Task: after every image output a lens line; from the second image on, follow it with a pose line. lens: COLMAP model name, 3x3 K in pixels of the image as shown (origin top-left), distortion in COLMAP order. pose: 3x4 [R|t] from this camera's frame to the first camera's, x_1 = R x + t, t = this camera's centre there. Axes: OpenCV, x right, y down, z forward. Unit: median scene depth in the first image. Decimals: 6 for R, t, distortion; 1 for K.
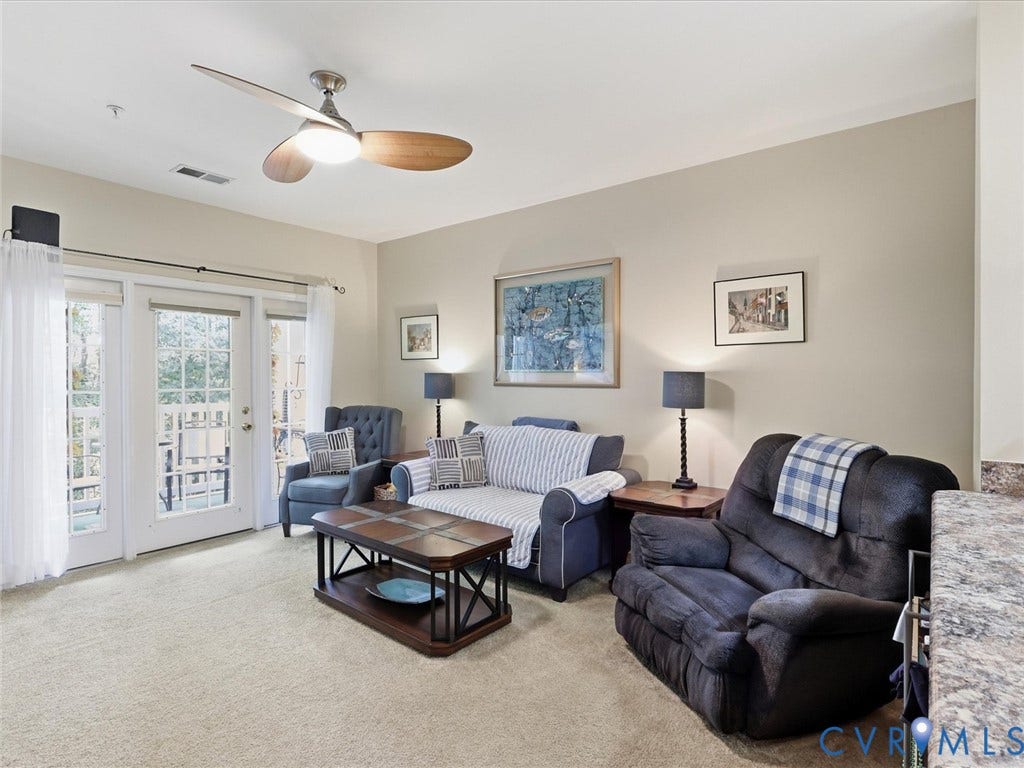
lens RADIAL K [[533.7, 0, 511.4], [0, 533.7, 380.5], [0, 0, 1]] dist [-0.002230, 0.000201]
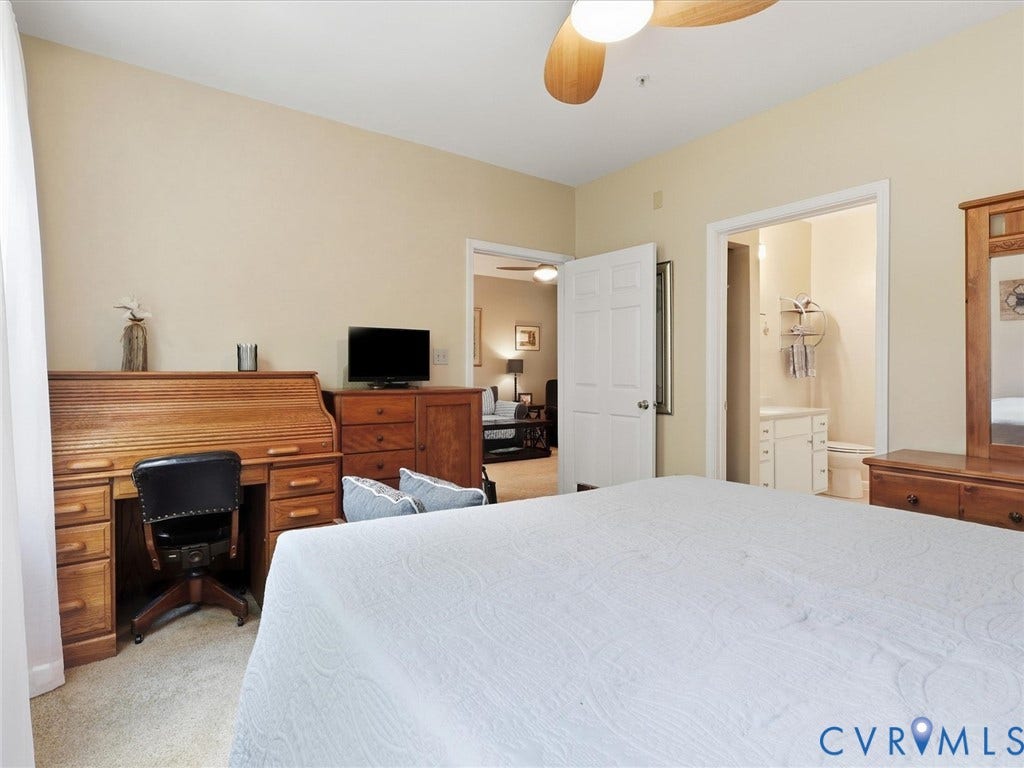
lens RADIAL K [[540.1, 0, 510.1], [0, 540.1, 377.7], [0, 0, 1]] dist [-0.000426, 0.000415]
pose [[0.275826, -0.008107, 0.961174, -1.864720], [0.007896, 0.999950, 0.006168, 0.046125], [-0.961175, 0.005888, 0.275876, 0.253301]]
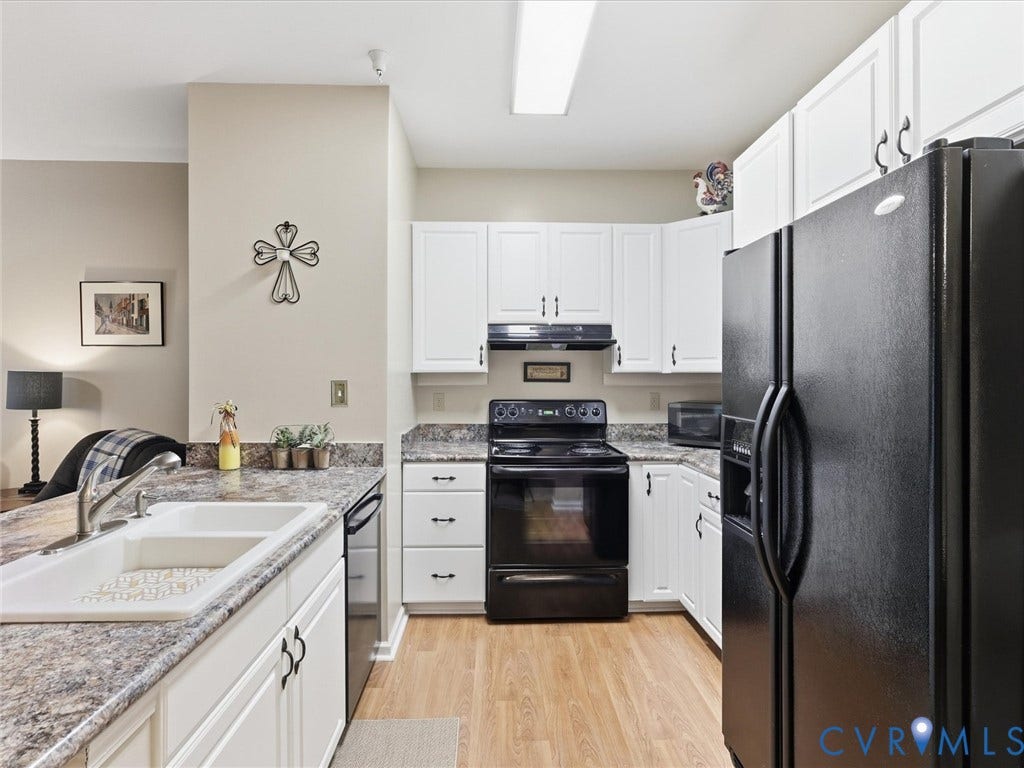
lens RADIAL K [[540.1, 0, 510.1], [0, 540.1, 377.7], [0, 0, 1]] dist [-0.000426, 0.000415]
pose [[0.770201, 0.003670, 0.637791, 0.303965], [-0.001361, 0.999991, -0.004111, -0.001990], [-0.637800, 0.002299, 0.770199, -0.248871]]
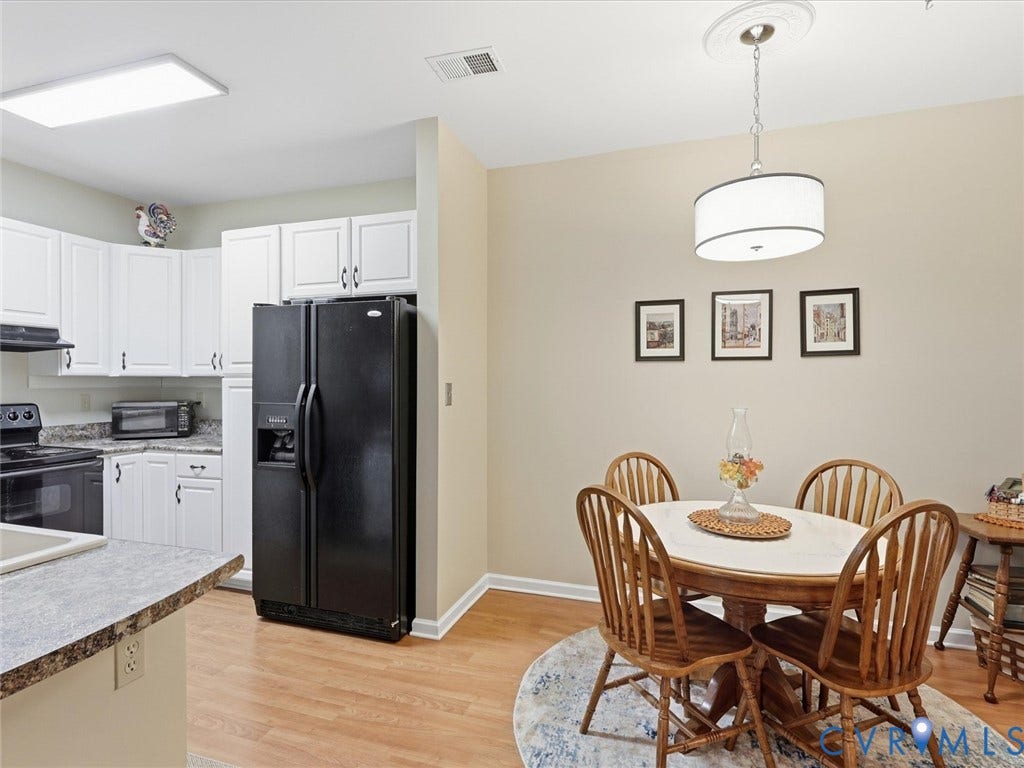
lens RADIAL K [[540.1, 0, 510.1], [0, 540.1, 377.7], [0, 0, 1]] dist [-0.000426, 0.000415]
pose [[-0.334573, 0.007656, 0.942339, -0.086352], [0.005023, 0.999967, -0.006340, -0.000894], [-0.942357, 0.002612, -0.334600, -0.098671]]
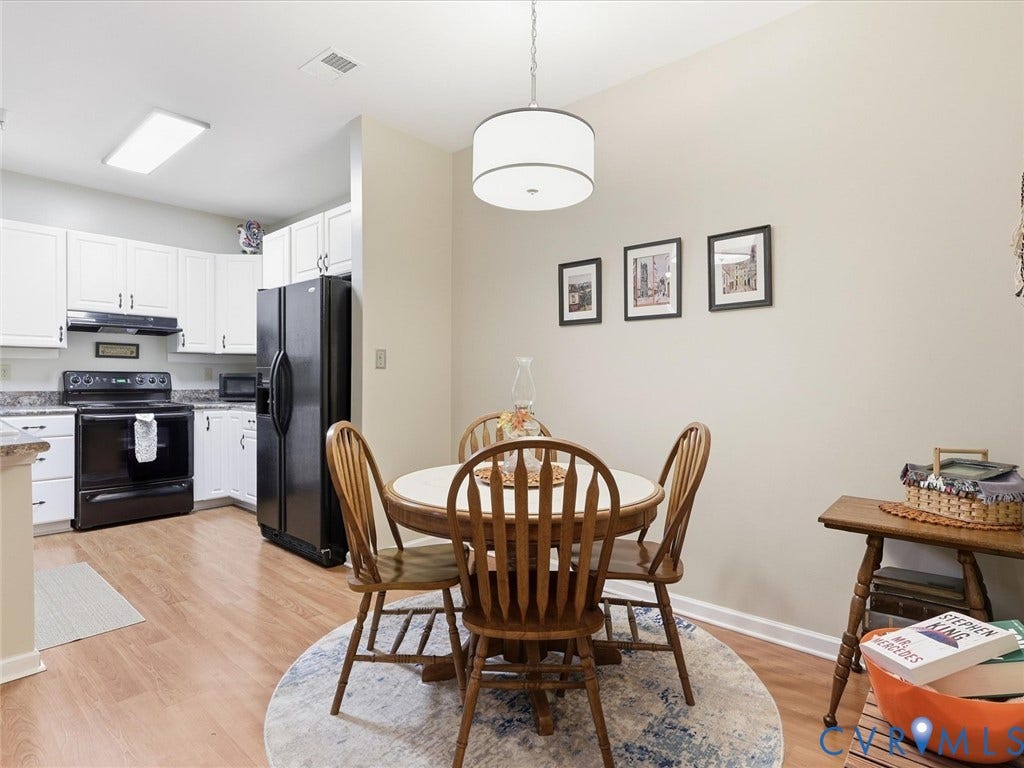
lens RADIAL K [[548.0, 0, 510.6], [0, 548.0, 381.4], [0, 0, 1]] dist [0.000517, 0.000347]
pose [[0.071304, -0.000949, 0.997454, -0.189346], [-0.000446, 0.999999, 0.000983, 0.049572], [-0.997455, -0.000515, 0.071303, -0.522167]]
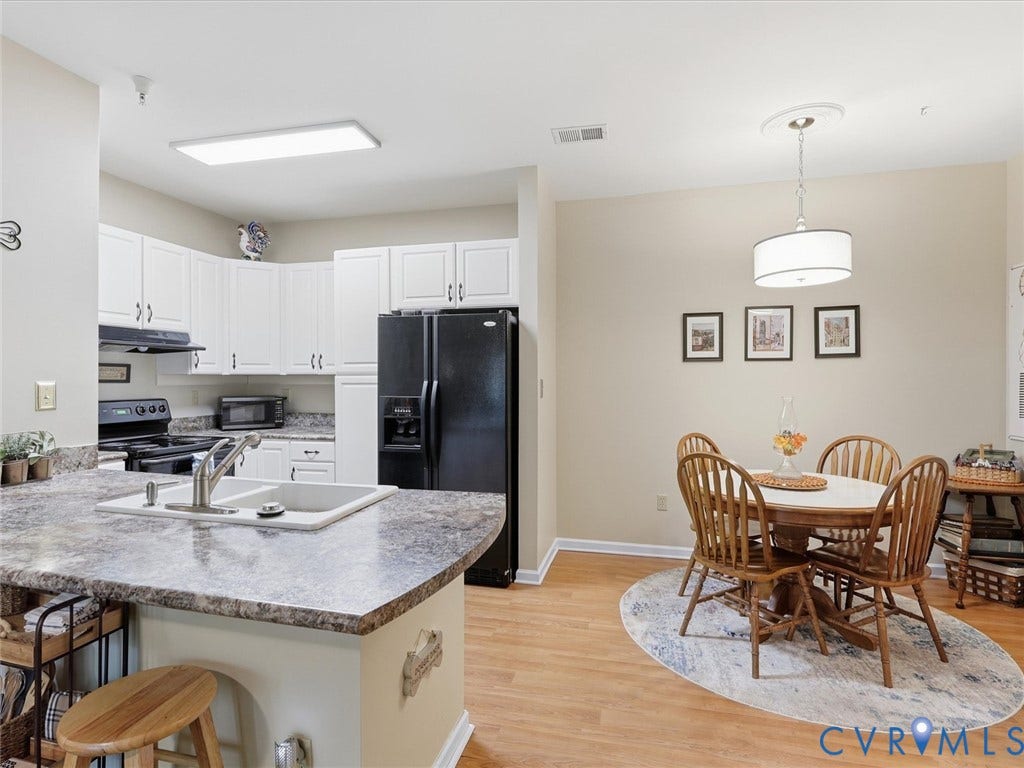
lens RADIAL K [[540.1, 0, 510.1], [0, 540.1, 377.7], [0, 0, 1]] dist [-0.000426, 0.000415]
pose [[-0.399975, 0.004800, 0.916513, -0.175755], [0.007916, 0.999967, -0.001782, -0.000451], [-0.916492, 0.006542, -0.400000, 0.143491]]
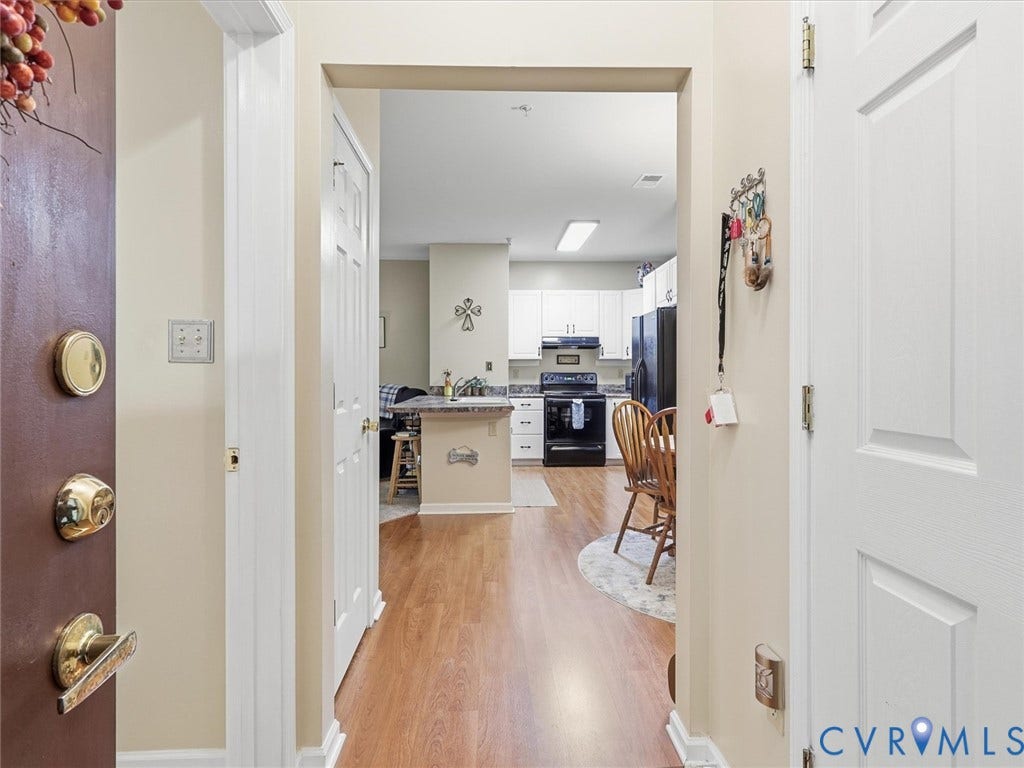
lens RADIAL K [[548.0, 0, 510.6], [0, 548.0, 381.4], [0, 0, 1]] dist [0.000517, 0.000347]
pose [[0.766013, -0.004207, 0.642812, -0.432737], [0.001634, 0.999988, 0.004597, 0.050570], [-0.642824, -0.002471, 0.766010, -0.906704]]
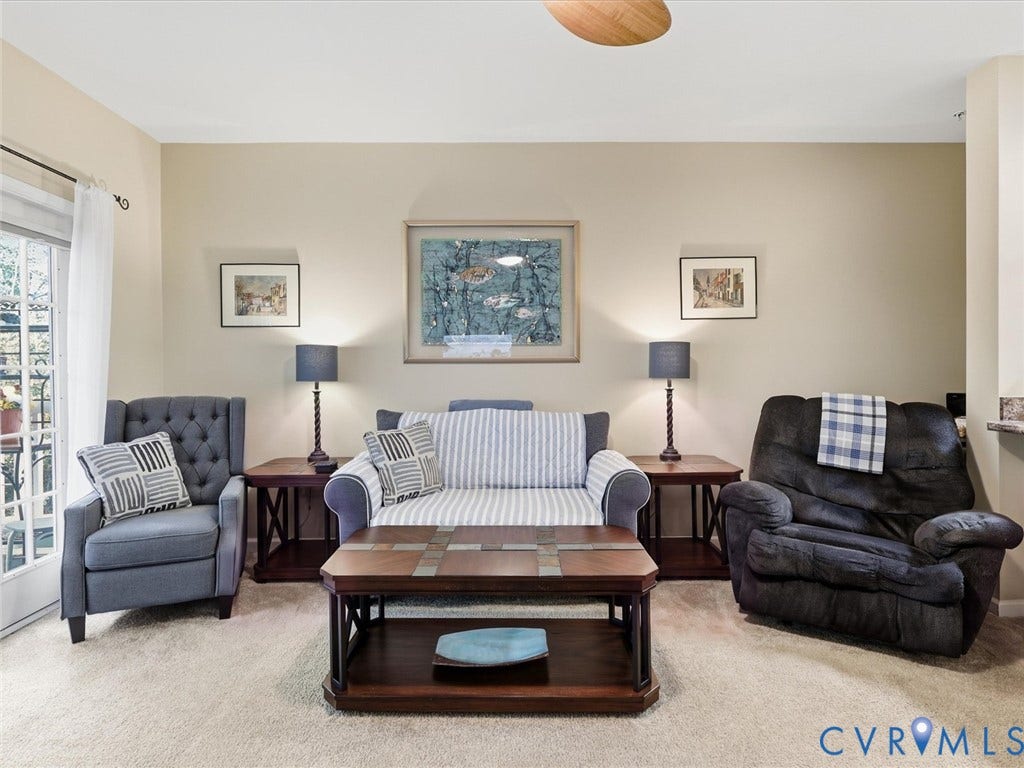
lens RADIAL K [[540.1, 0, 510.1], [0, 540.1, 377.7], [0, 0, 1]] dist [-0.000426, 0.000415]
pose [[0.776157, -0.008856, 0.630477, -0.464943], [0.013524, 0.999905, -0.002605, 0.040174], [-0.630394, 0.010548, 0.776204, 0.336962]]
